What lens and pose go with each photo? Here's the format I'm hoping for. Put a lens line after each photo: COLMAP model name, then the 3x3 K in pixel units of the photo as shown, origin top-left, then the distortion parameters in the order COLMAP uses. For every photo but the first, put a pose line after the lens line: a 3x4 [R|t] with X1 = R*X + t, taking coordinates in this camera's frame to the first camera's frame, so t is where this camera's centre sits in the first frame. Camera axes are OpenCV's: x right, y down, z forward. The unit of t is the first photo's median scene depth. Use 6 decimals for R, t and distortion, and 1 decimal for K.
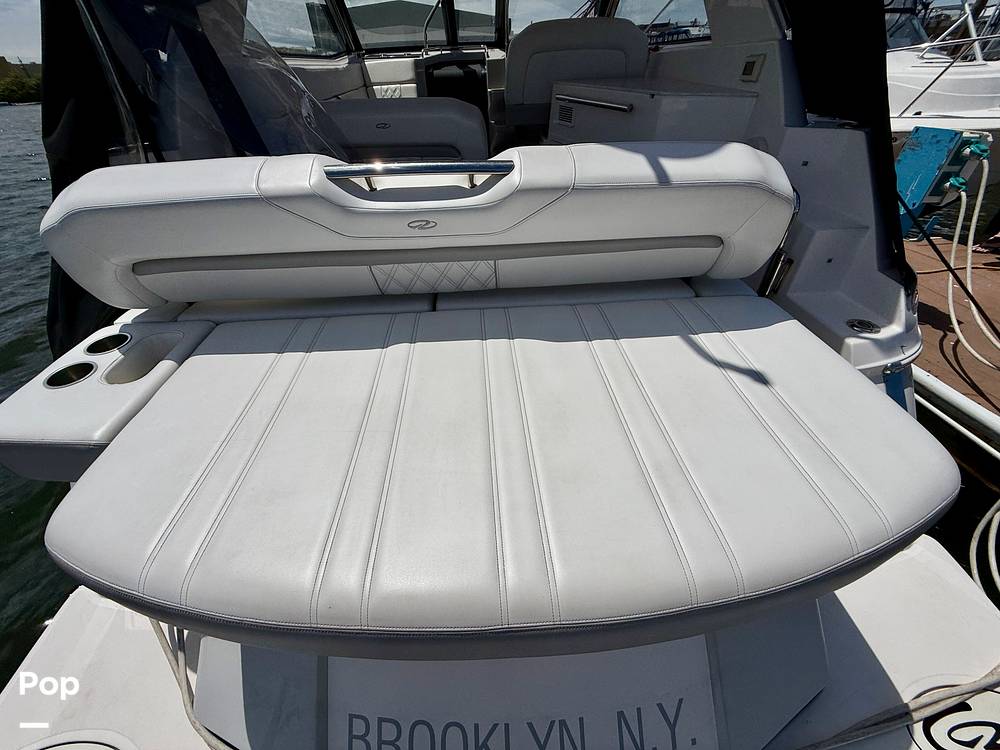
lens RADIAL K [[397.5, 0, 500.0], [0, 397.5, 375.0], [0, 0, 1]] dist [0.000573, -0.000003]
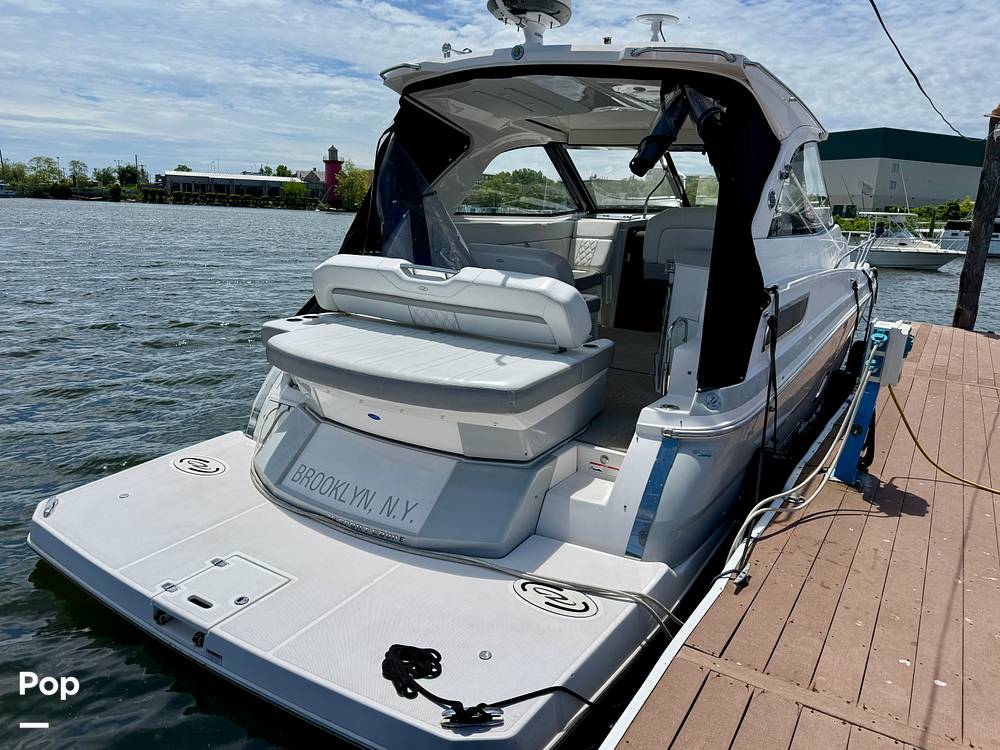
lens RADIAL K [[696.3, 0, 500.0], [0, 696.3, 375.0], [0, 0, 1]] dist [0.000719, 0.000072]
pose [[0.818613, 0.205304, -0.536398, 2.564285], [-0.408169, 0.865000, -0.291844, 1.119721], [0.404068, 0.457848, 0.791899, -1.918103]]
